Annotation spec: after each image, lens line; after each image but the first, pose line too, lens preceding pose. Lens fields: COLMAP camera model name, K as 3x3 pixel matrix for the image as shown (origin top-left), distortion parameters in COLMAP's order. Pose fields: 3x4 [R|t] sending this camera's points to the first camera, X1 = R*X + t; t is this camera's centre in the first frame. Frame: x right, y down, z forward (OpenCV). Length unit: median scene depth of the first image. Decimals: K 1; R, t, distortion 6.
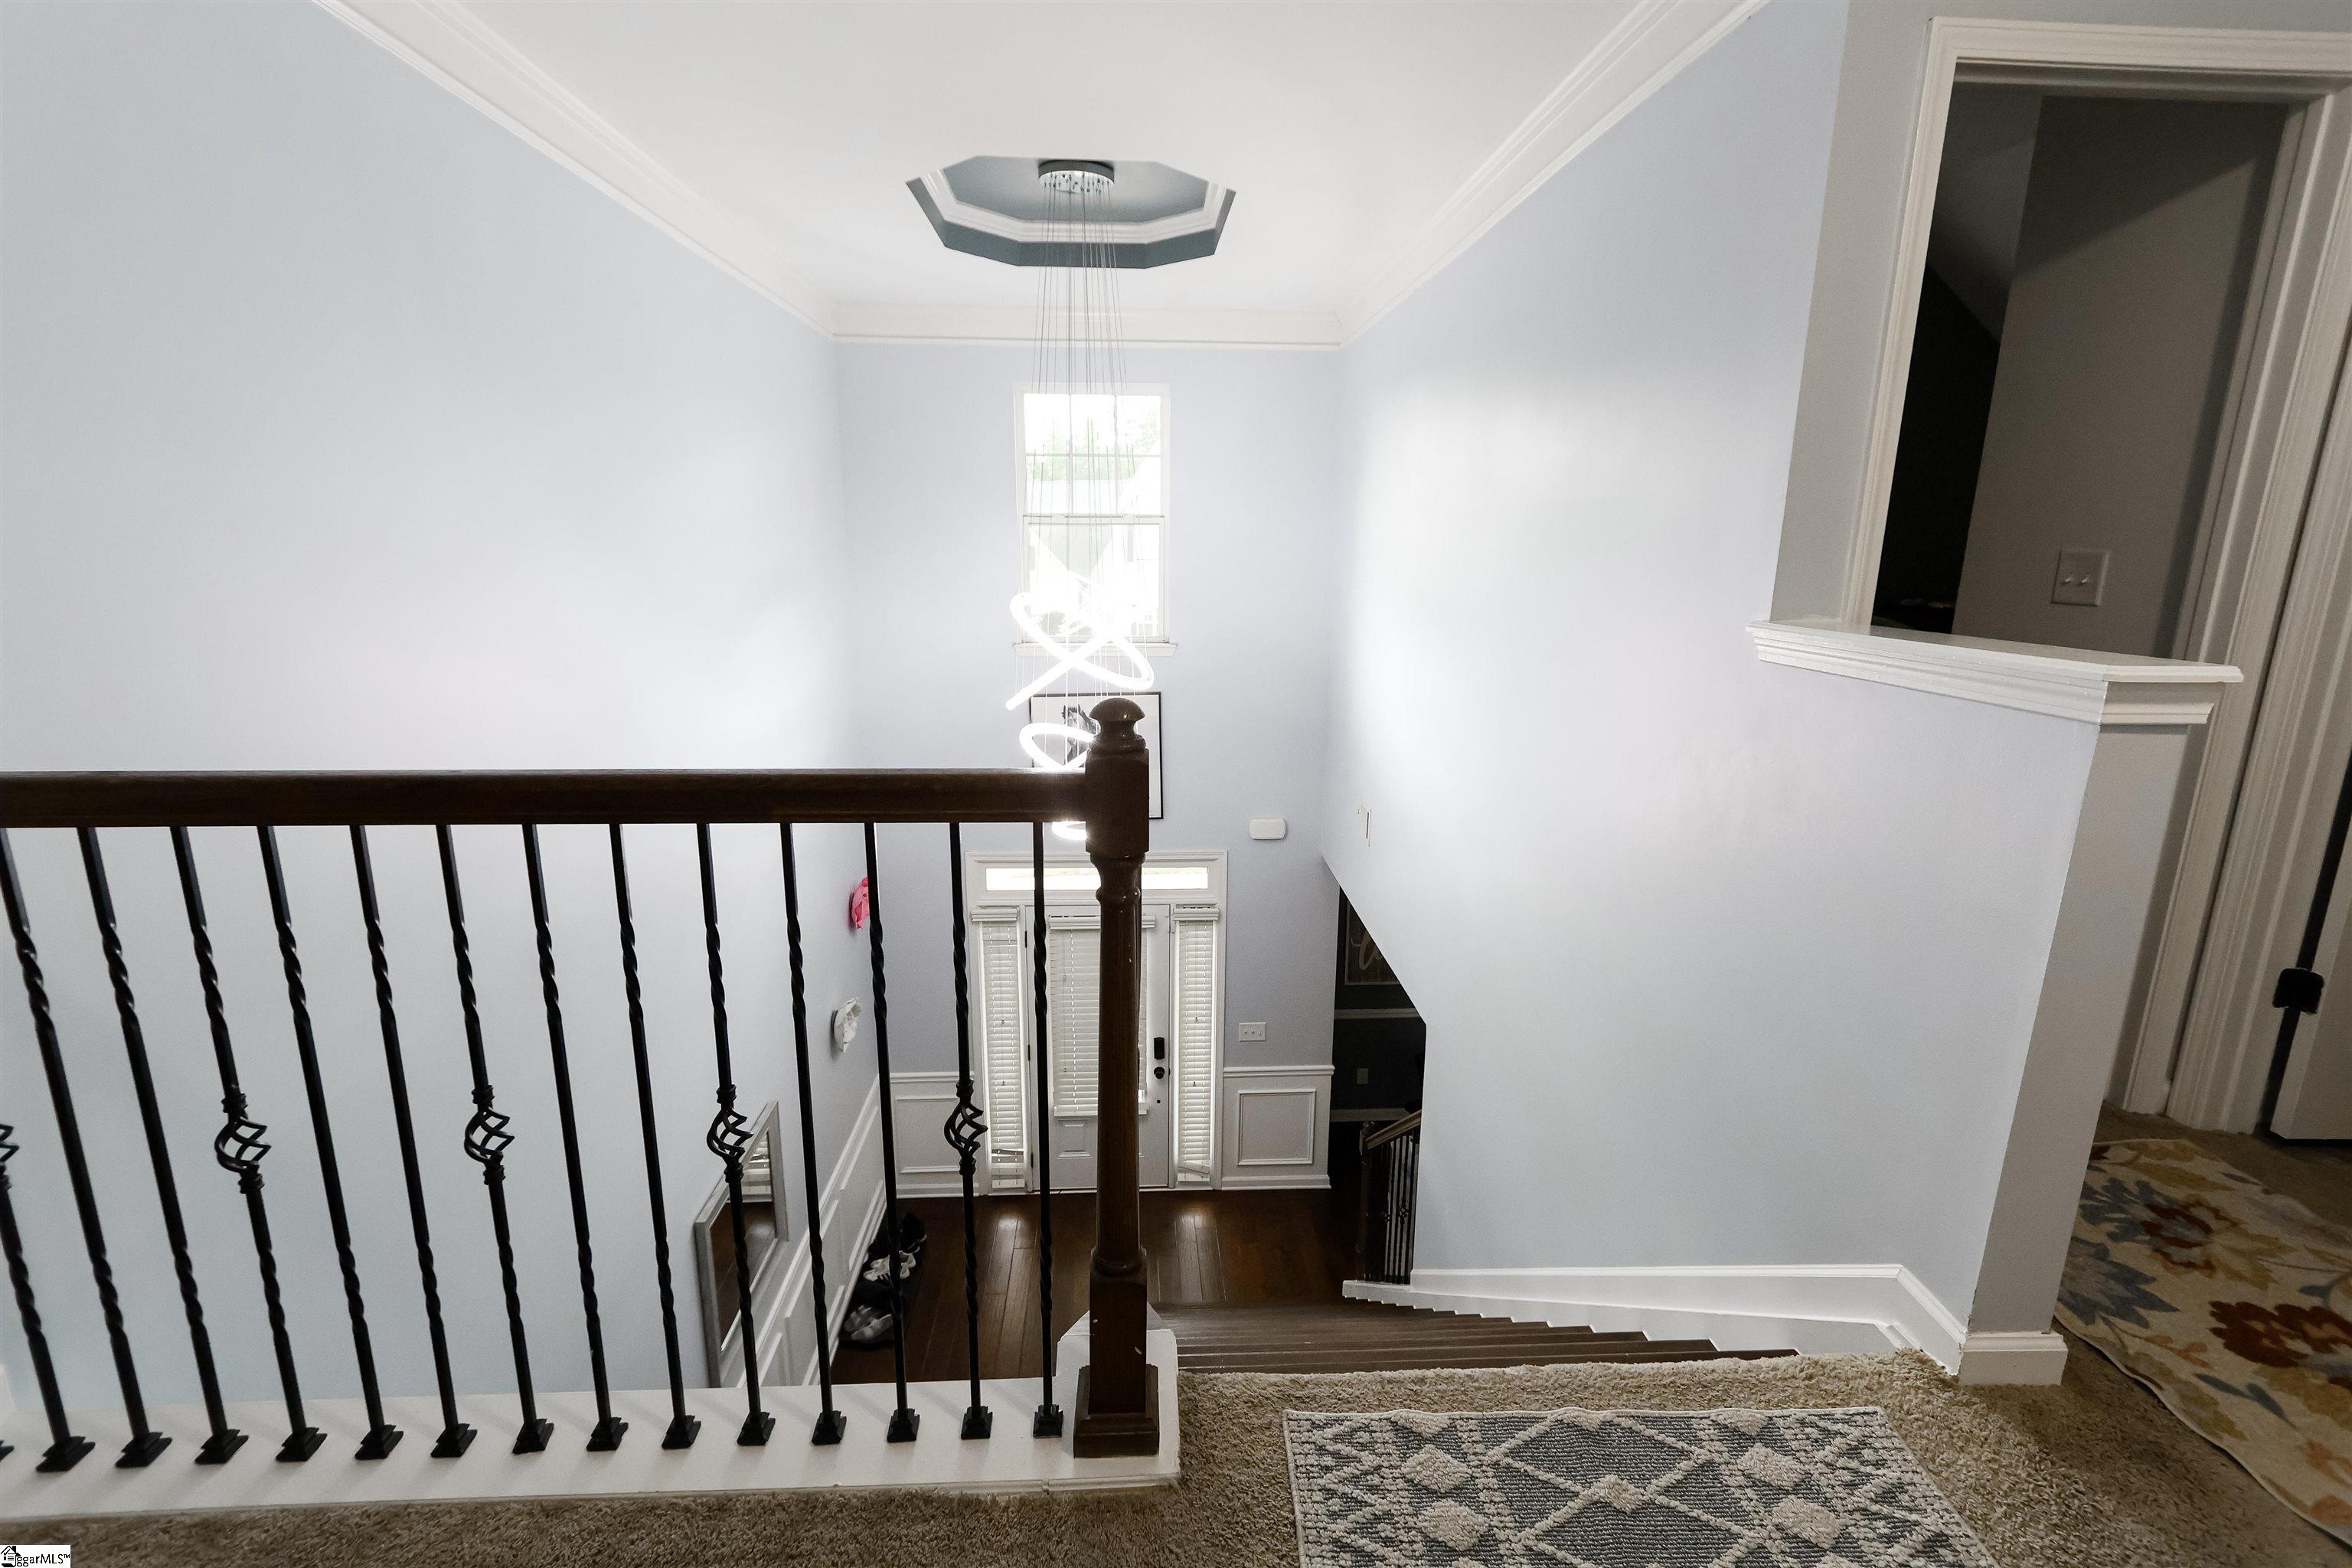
lens RADIAL K [[1070.8, 0, 1177.4], [0, 1070.8, 777.1], [0, 0, 1]] dist [-0.002600, 0.004198]
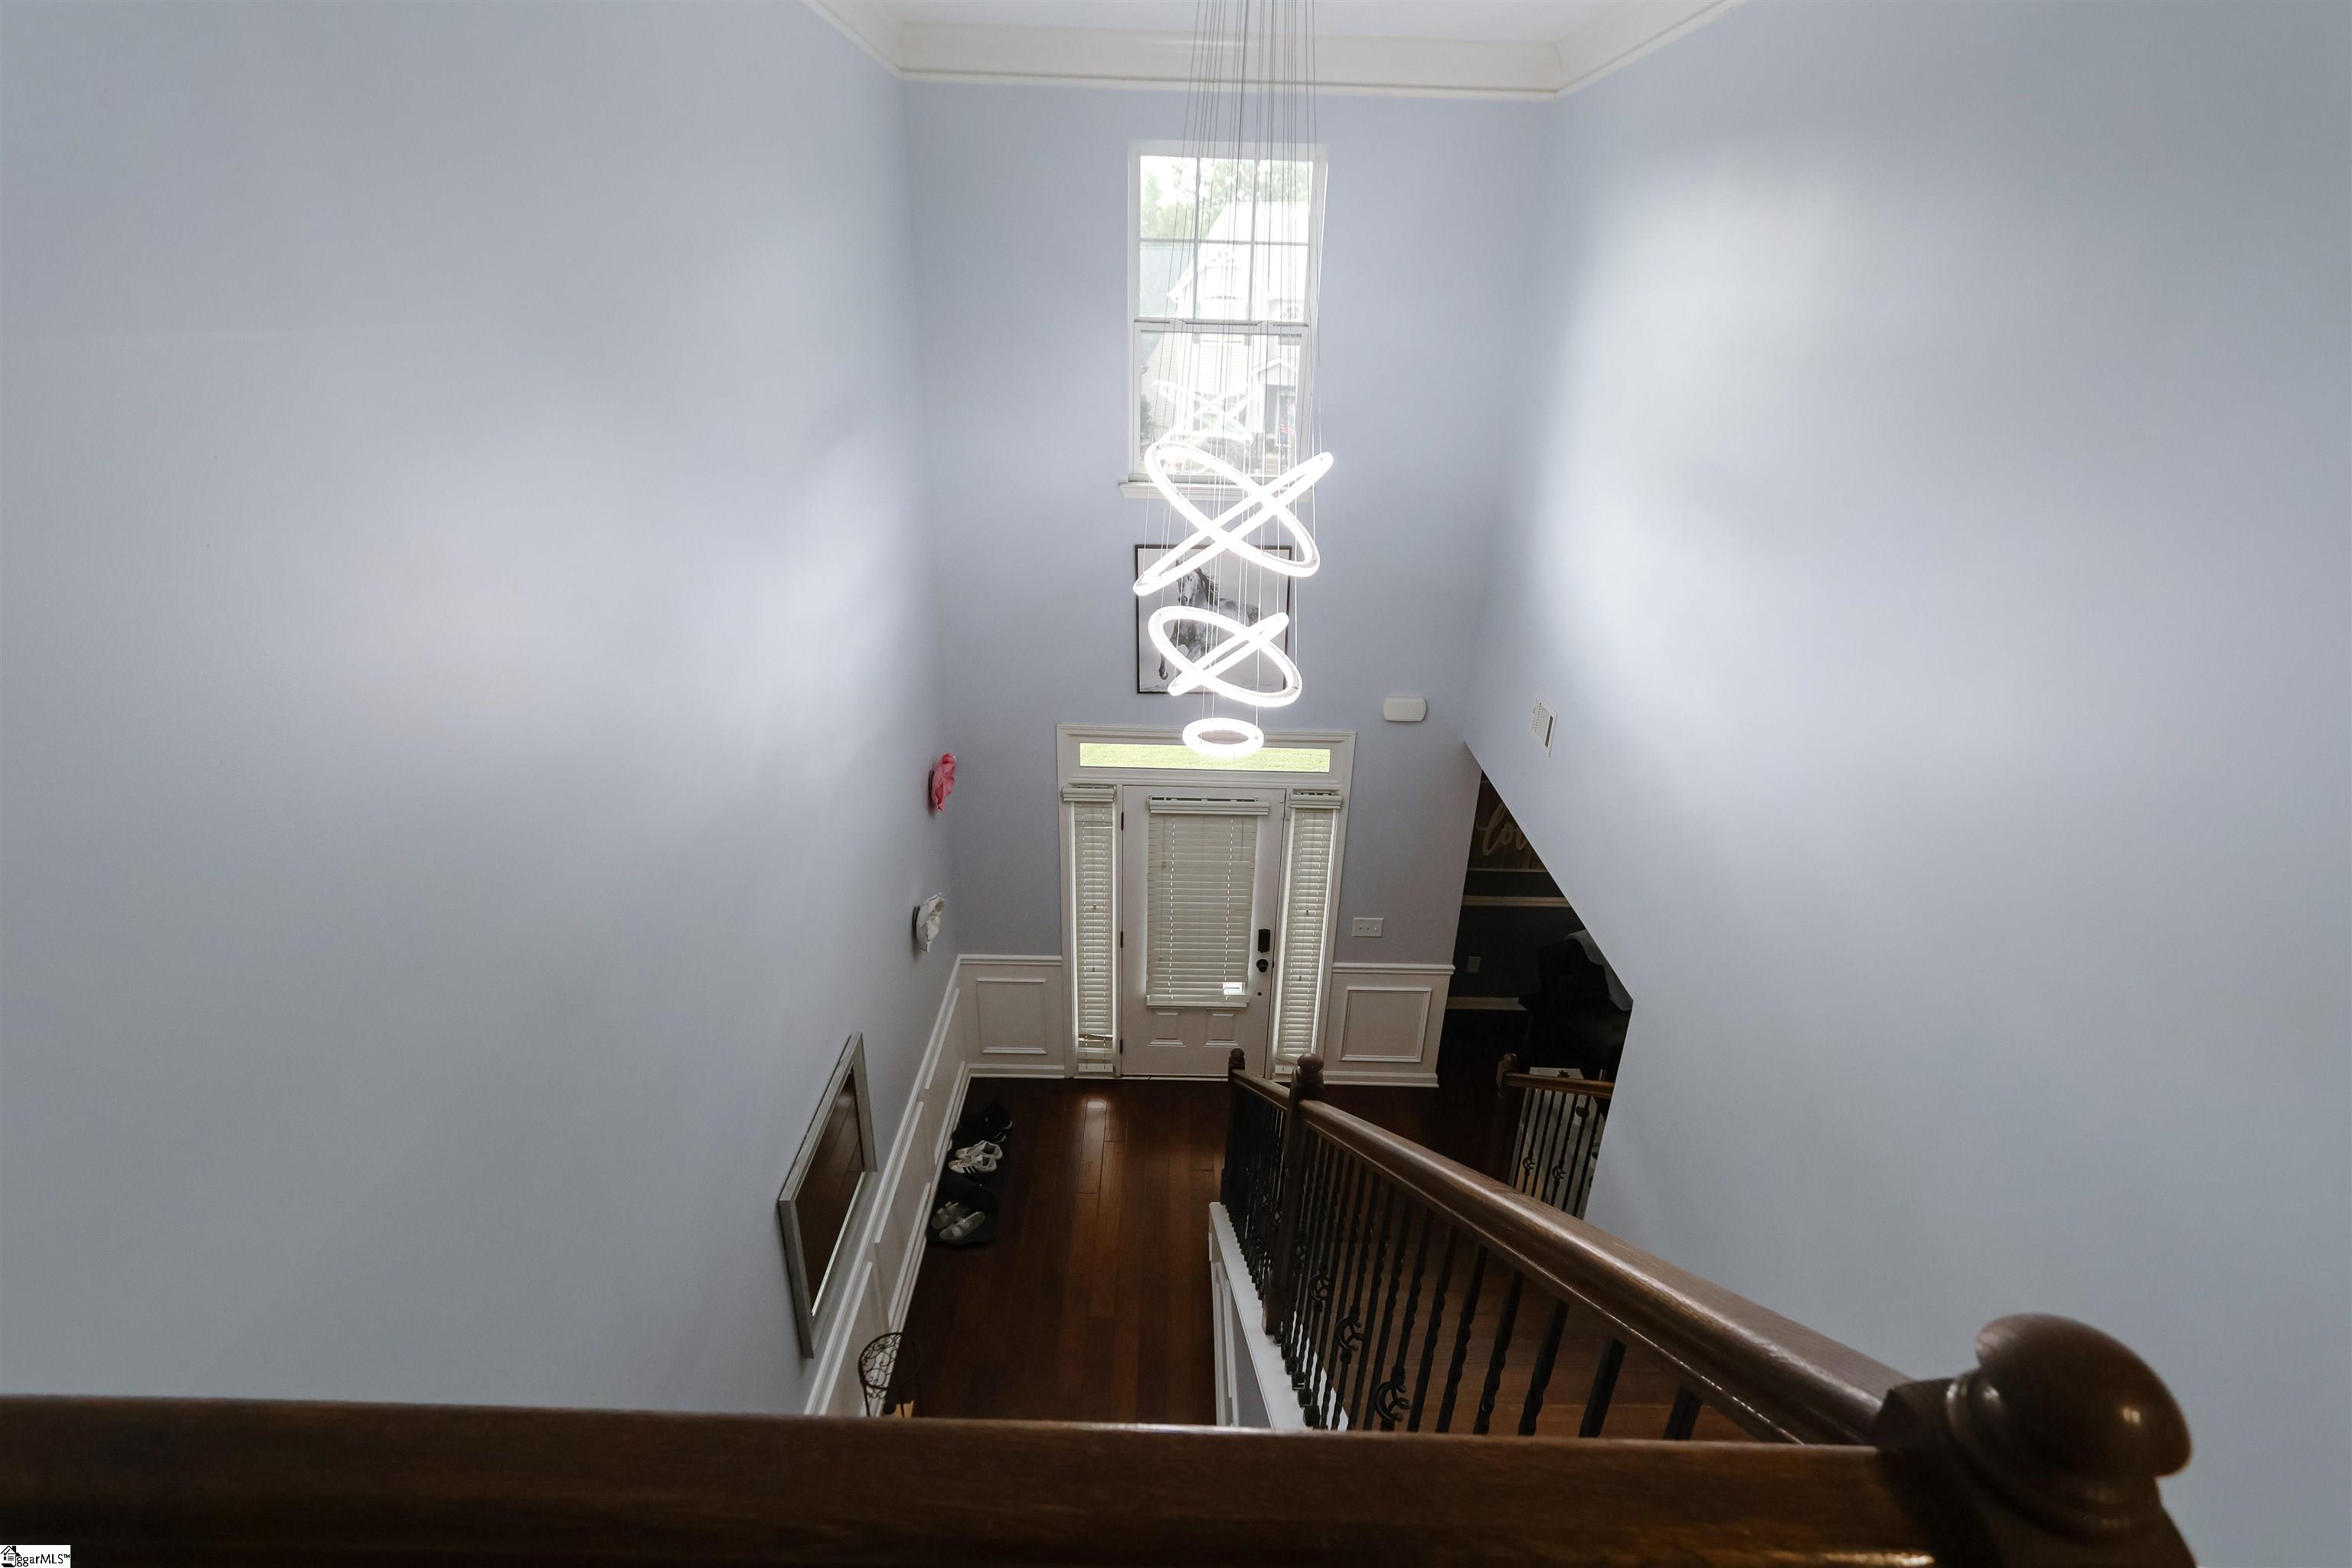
lens RADIAL K [[1070.8, 0, 1177.1], [0, 1070.8, 779.7], [0, 0, 1]] dist [-0.002600, 0.004198]
pose [[0.998444, 0.038423, -0.040422, -0.067173], [-0.030036, 0.981179, 0.190751, -0.059731], [0.046990, -0.189240, 0.980806, 0.145225]]
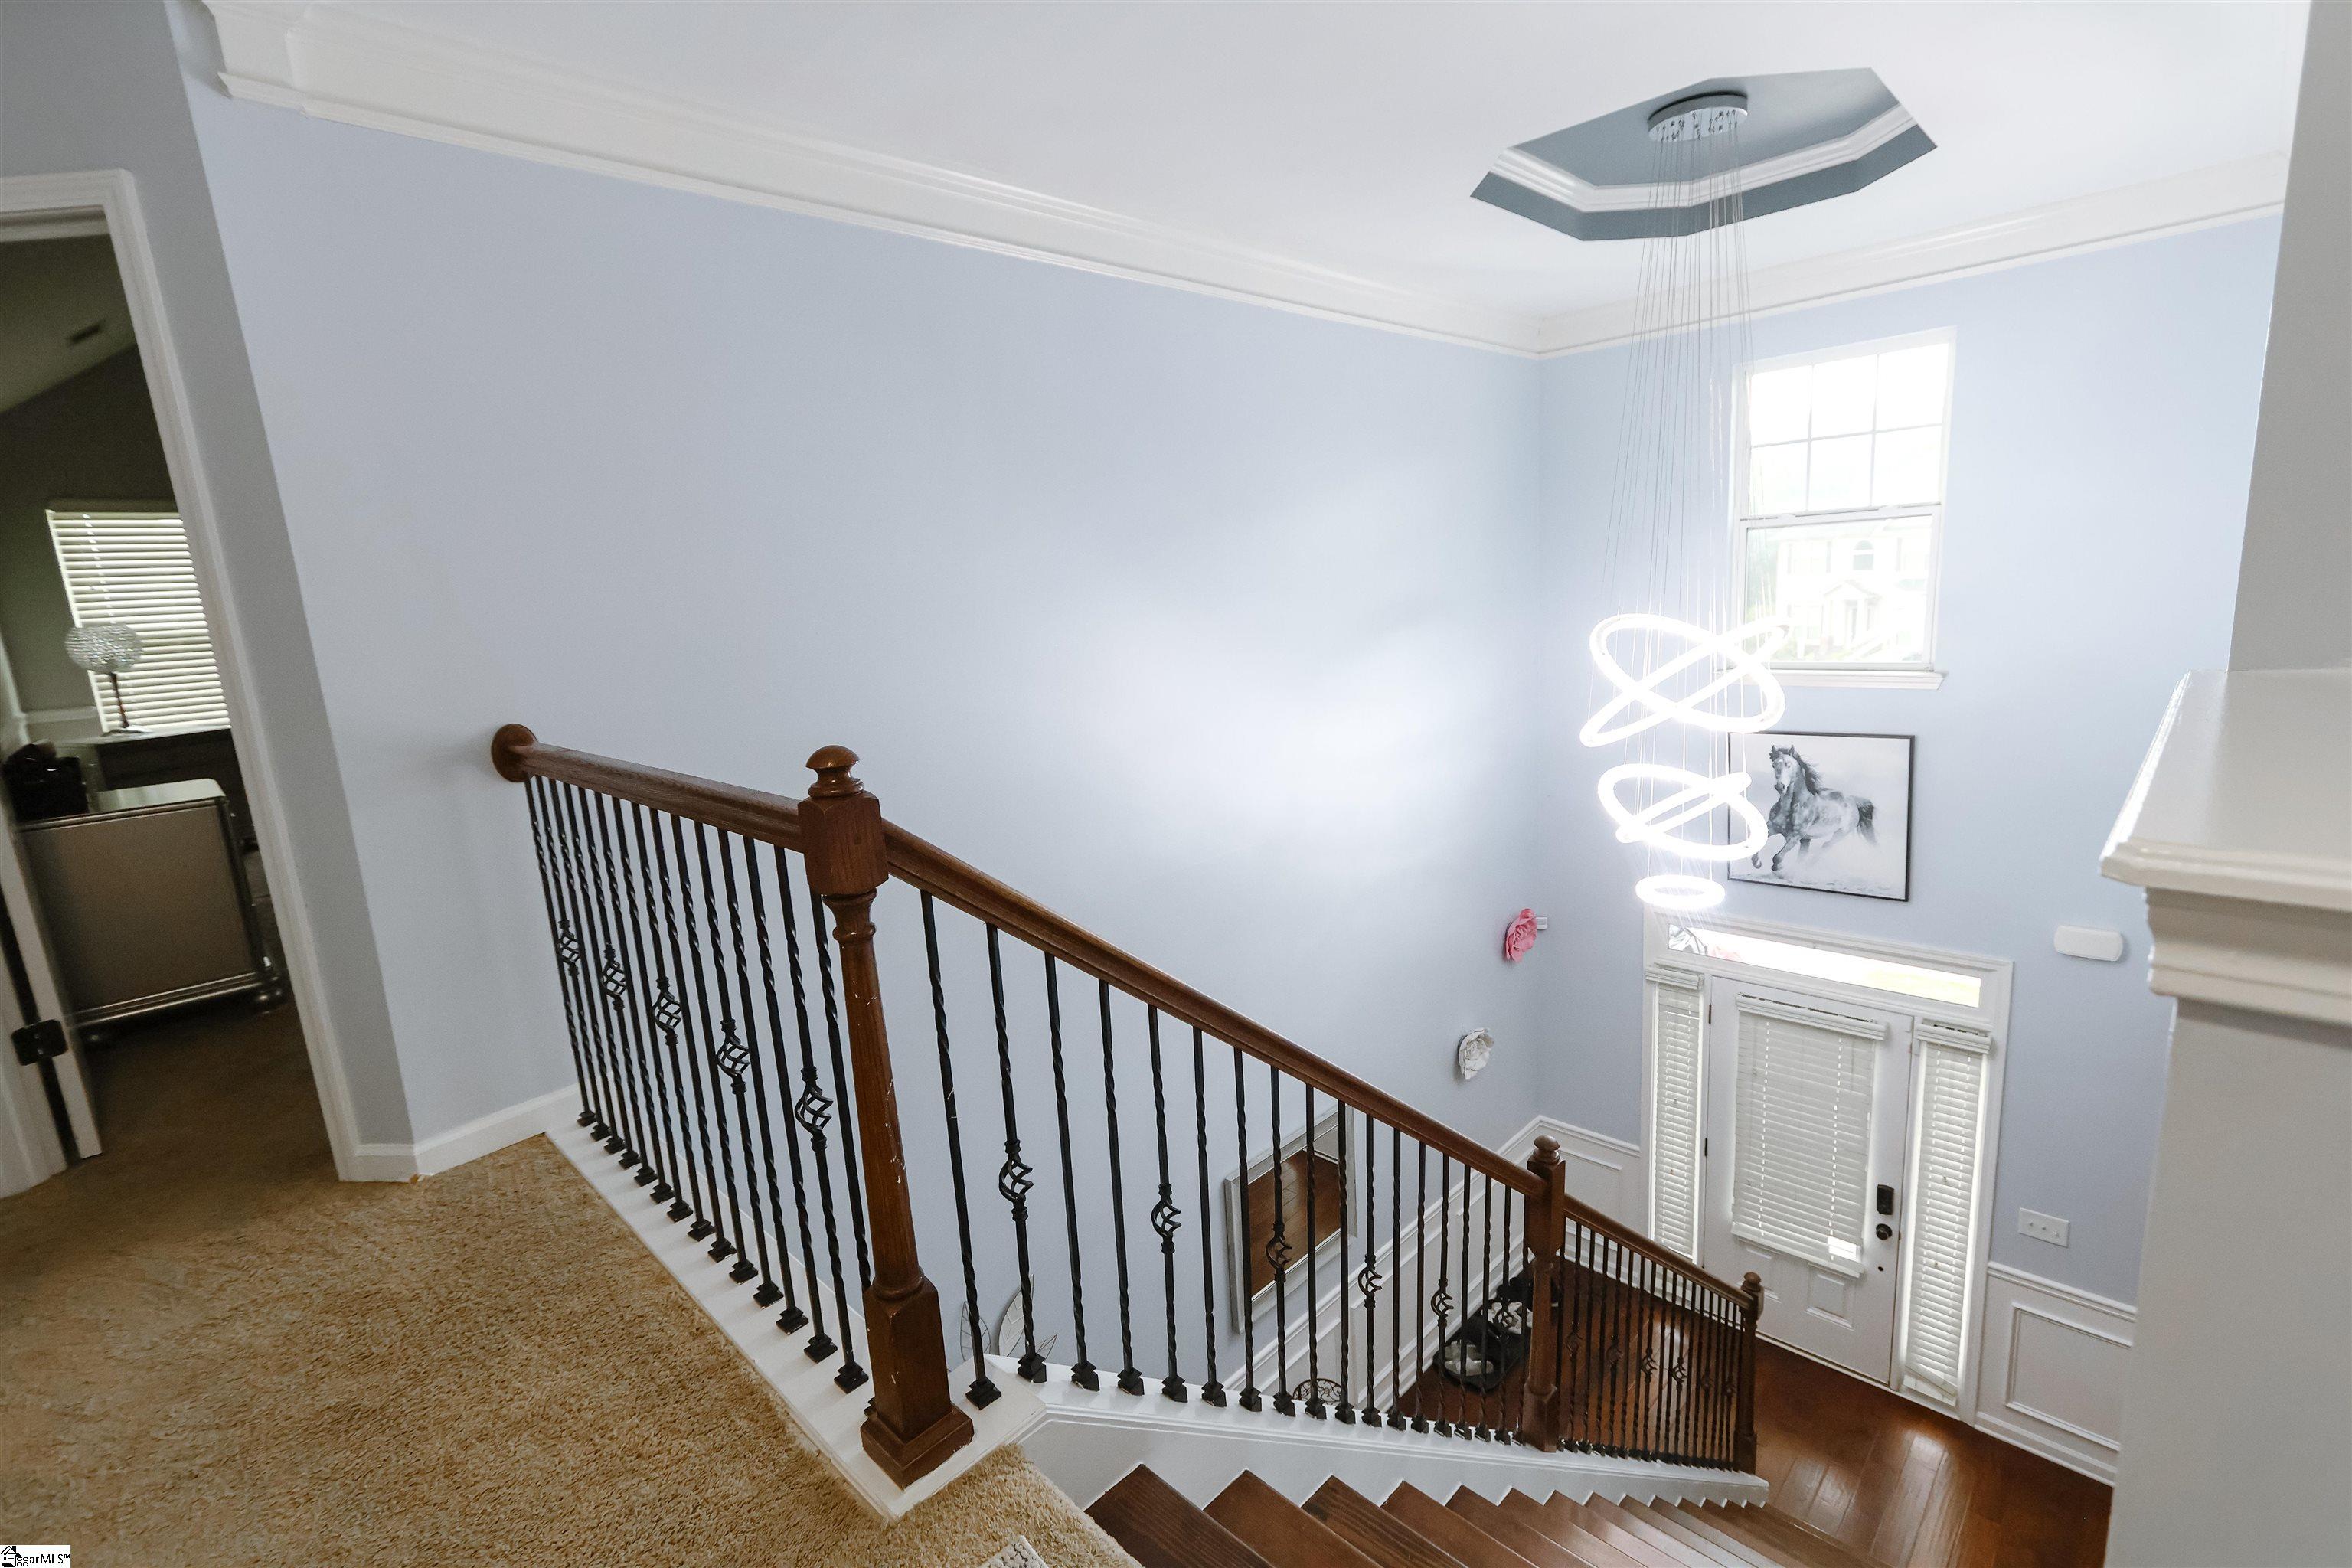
lens RADIAL K [[1070.8, 0, 1183.2], [0, 1070.8, 775.2], [0, 0, 1]] dist [-0.002600, 0.004198]
pose [[0.674058, 0.086224, -0.733628, 0.203328], [-0.097200, 0.994881, 0.027621, -0.022881], [0.732255, 0.052691, 0.678989, 0.112989]]
